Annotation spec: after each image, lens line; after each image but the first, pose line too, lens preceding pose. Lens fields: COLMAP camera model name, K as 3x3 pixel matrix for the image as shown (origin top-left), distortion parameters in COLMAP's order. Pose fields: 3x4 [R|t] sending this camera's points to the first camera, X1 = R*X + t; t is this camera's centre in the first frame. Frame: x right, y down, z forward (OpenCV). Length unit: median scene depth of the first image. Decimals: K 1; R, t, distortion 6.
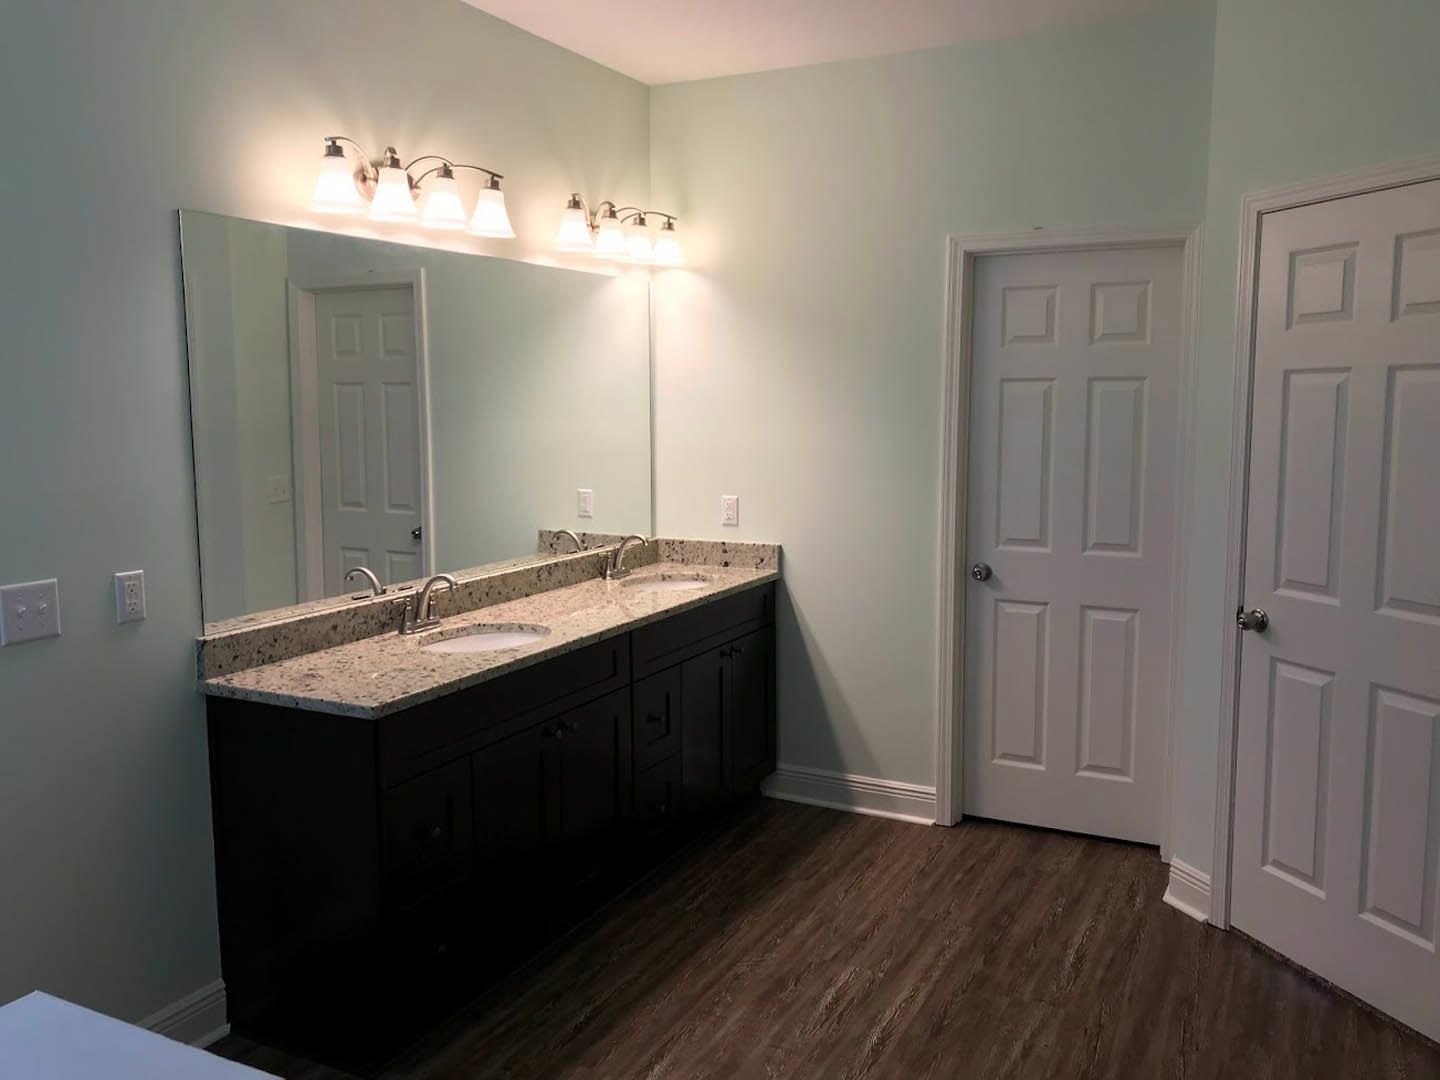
lens RADIAL K [[1193.5, 0, 720.0], [0, 1193.5, 540.0], [0, 0, 1]] dist [0.011670, 0.011471]
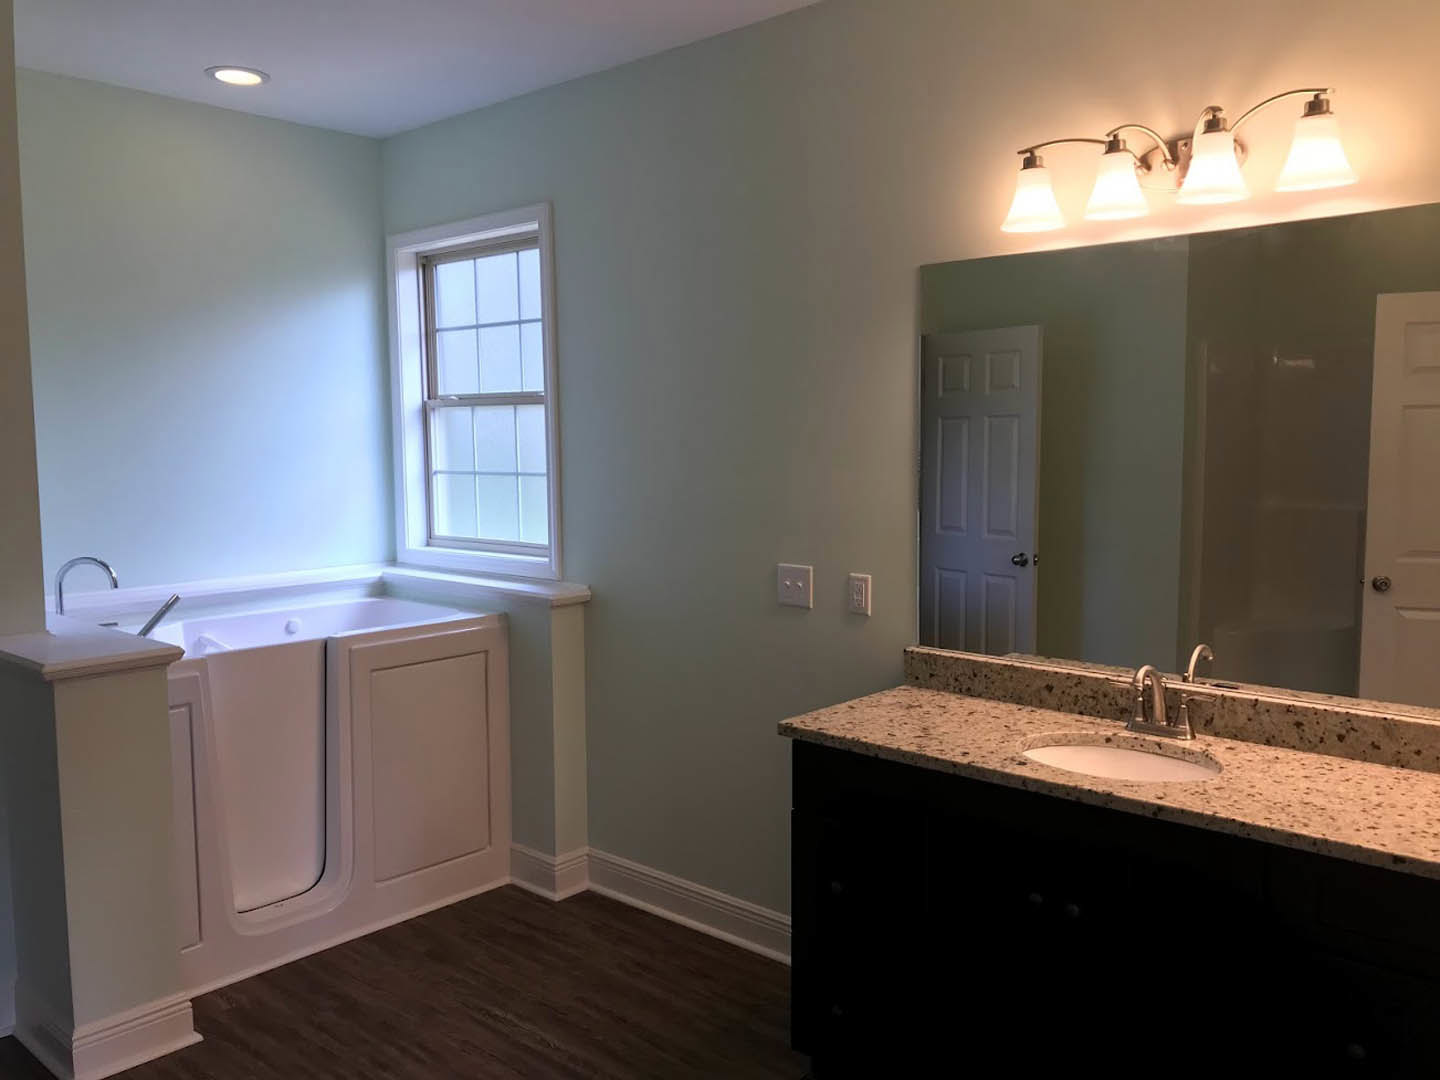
lens RADIAL K [[1193.5, 0, 720.0], [0, 1193.5, 540.0], [0, 0, 1]] dist [0.011670, 0.011471]
pose [[-0.232697, 0.115105, -0.965714, 0.537574], [-0.107909, 0.983784, 0.143261, -0.125868], [0.966544, 0.137546, -0.216503, 0.851621]]
